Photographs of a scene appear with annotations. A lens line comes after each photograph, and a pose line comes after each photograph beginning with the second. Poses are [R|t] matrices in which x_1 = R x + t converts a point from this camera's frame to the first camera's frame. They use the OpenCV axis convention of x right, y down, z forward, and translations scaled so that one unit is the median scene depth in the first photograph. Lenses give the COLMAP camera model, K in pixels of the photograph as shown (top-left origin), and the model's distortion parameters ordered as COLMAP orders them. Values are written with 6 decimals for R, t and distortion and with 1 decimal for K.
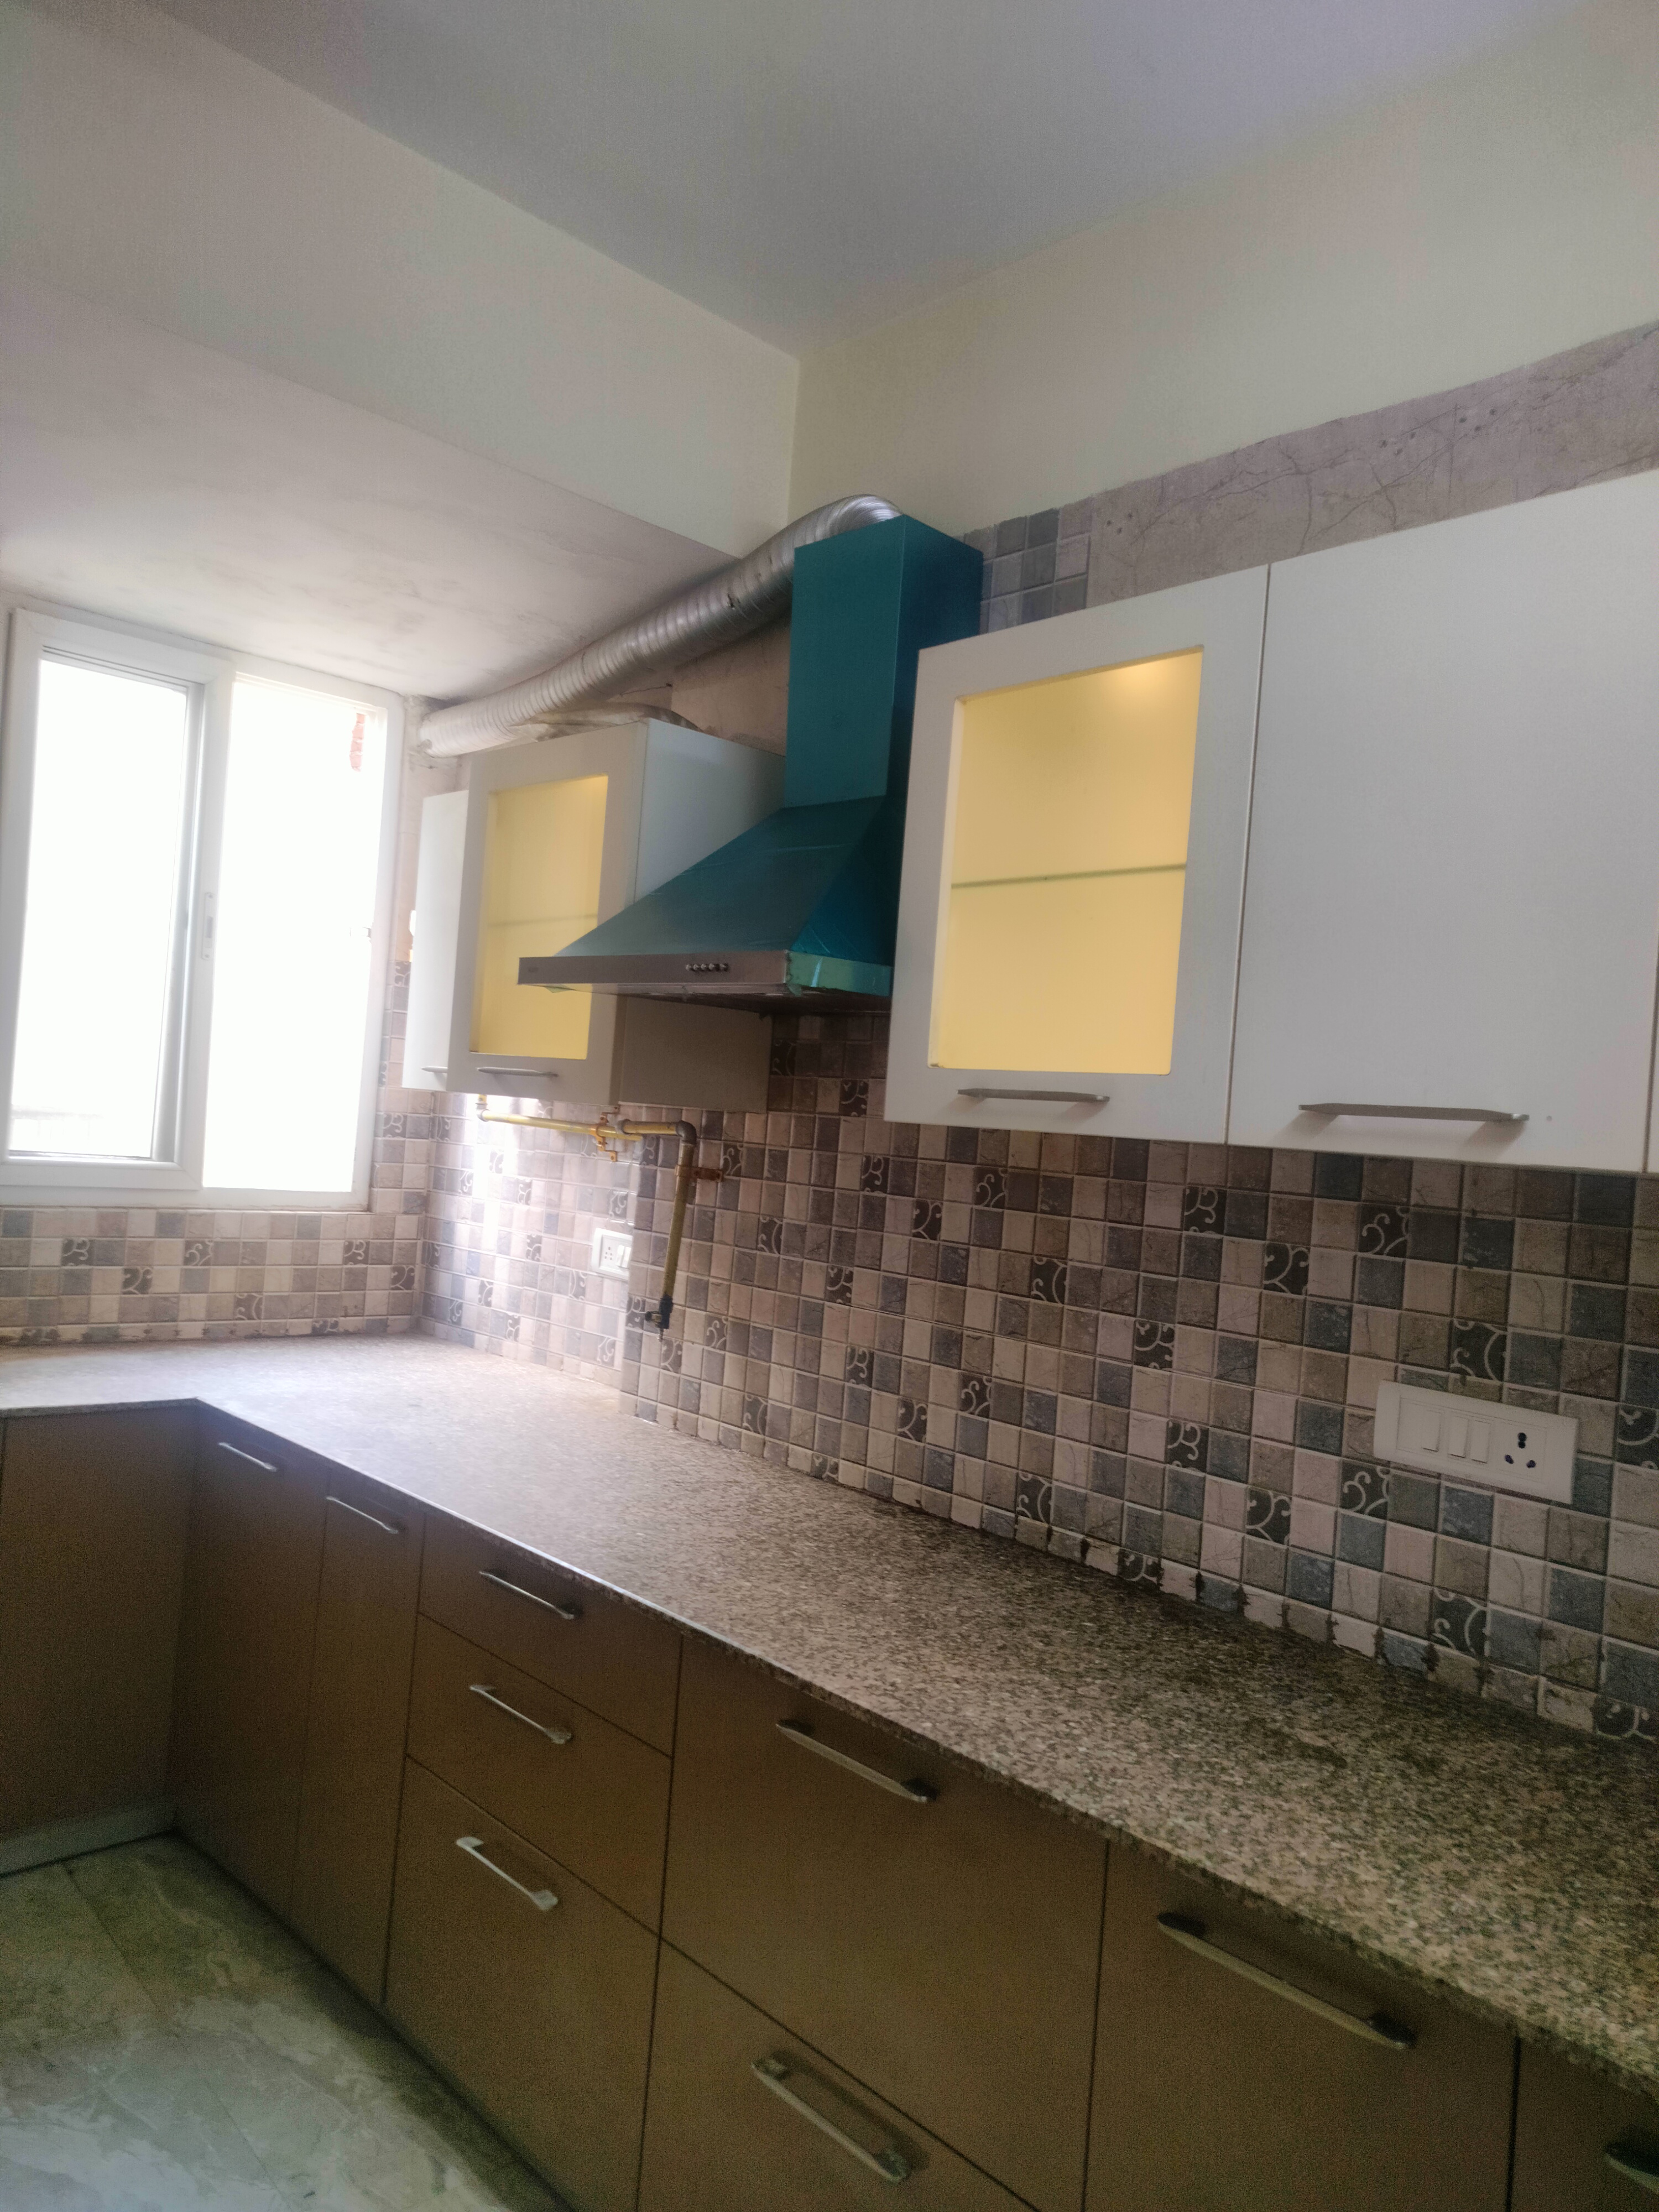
lens RADIAL K [[1575.5, 0, 835.5], [0, 1575.5, 1113.8], [0, 0, 1]] dist [0.038716, -0.026645]
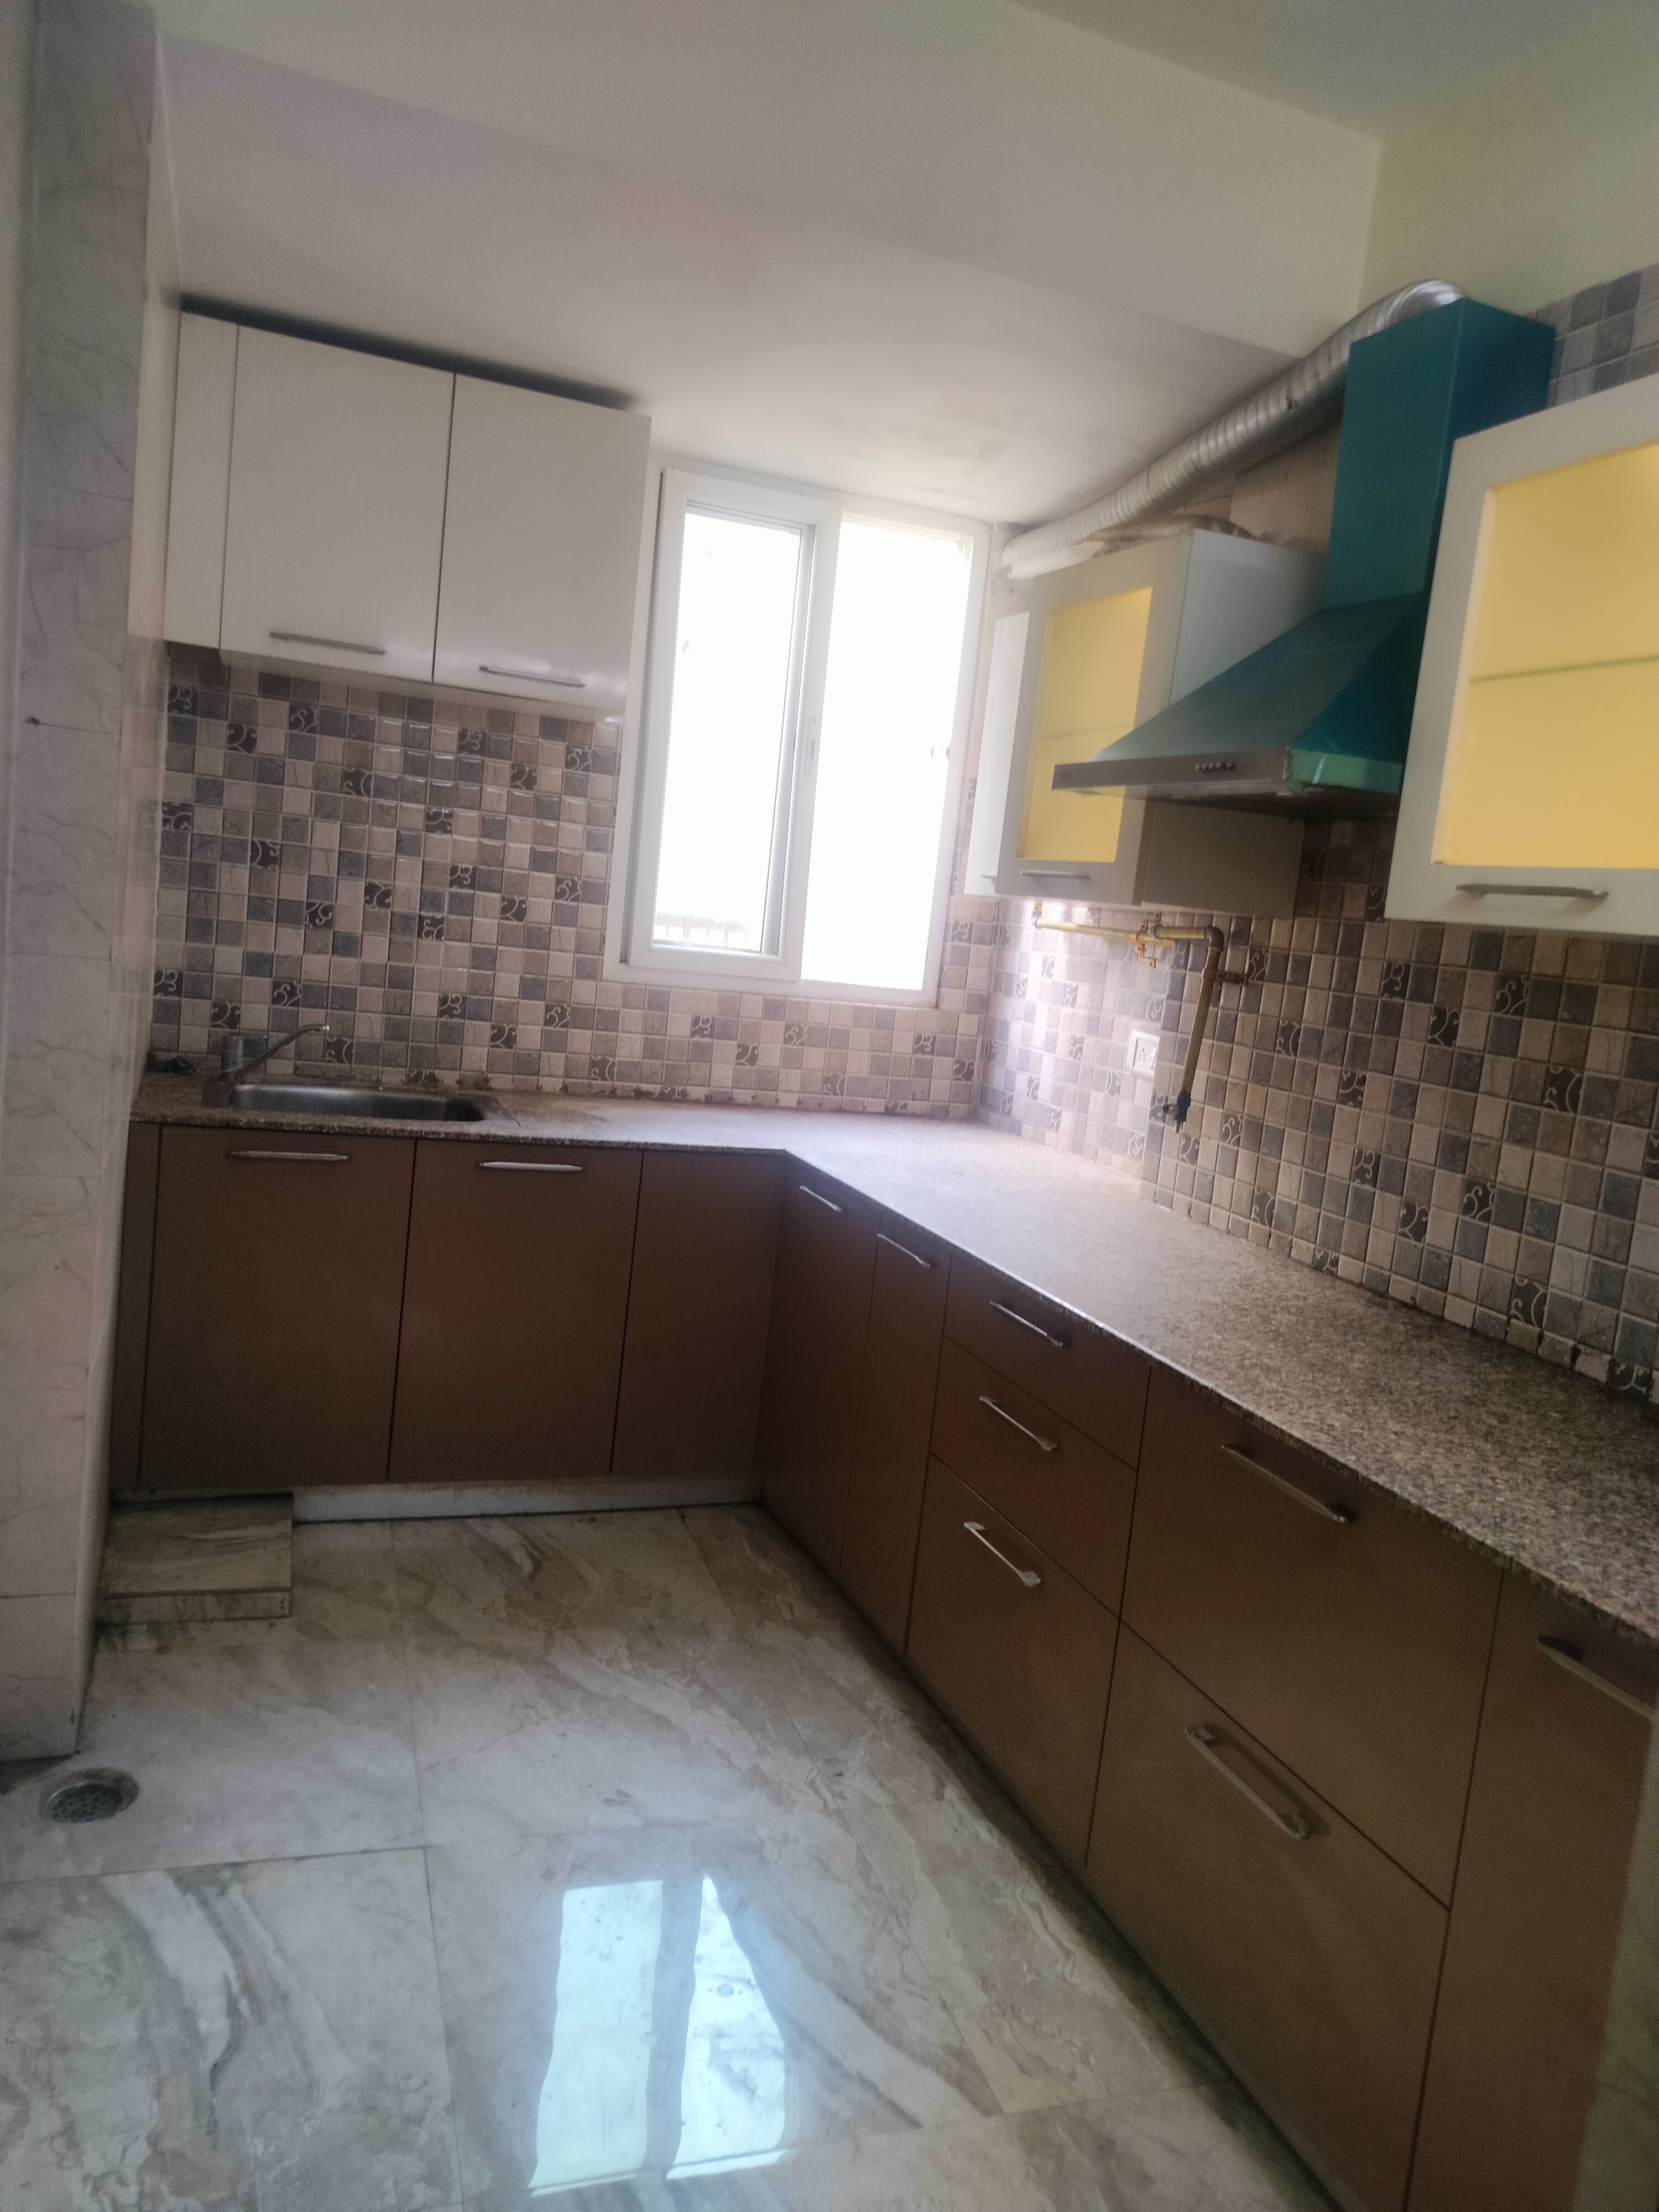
lens RADIAL K [[1557.9, 0, 820.5], [0, 1557.9, 1110.0], [0, 0, 1]] dist [0.130840, -0.204789]
pose [[0.925112, 0.074182, -0.372376, 0.067899], [-0.036280, 0.993512, 0.107789, 0.025060], [0.377956, -0.086207, 0.921801, -0.084936]]
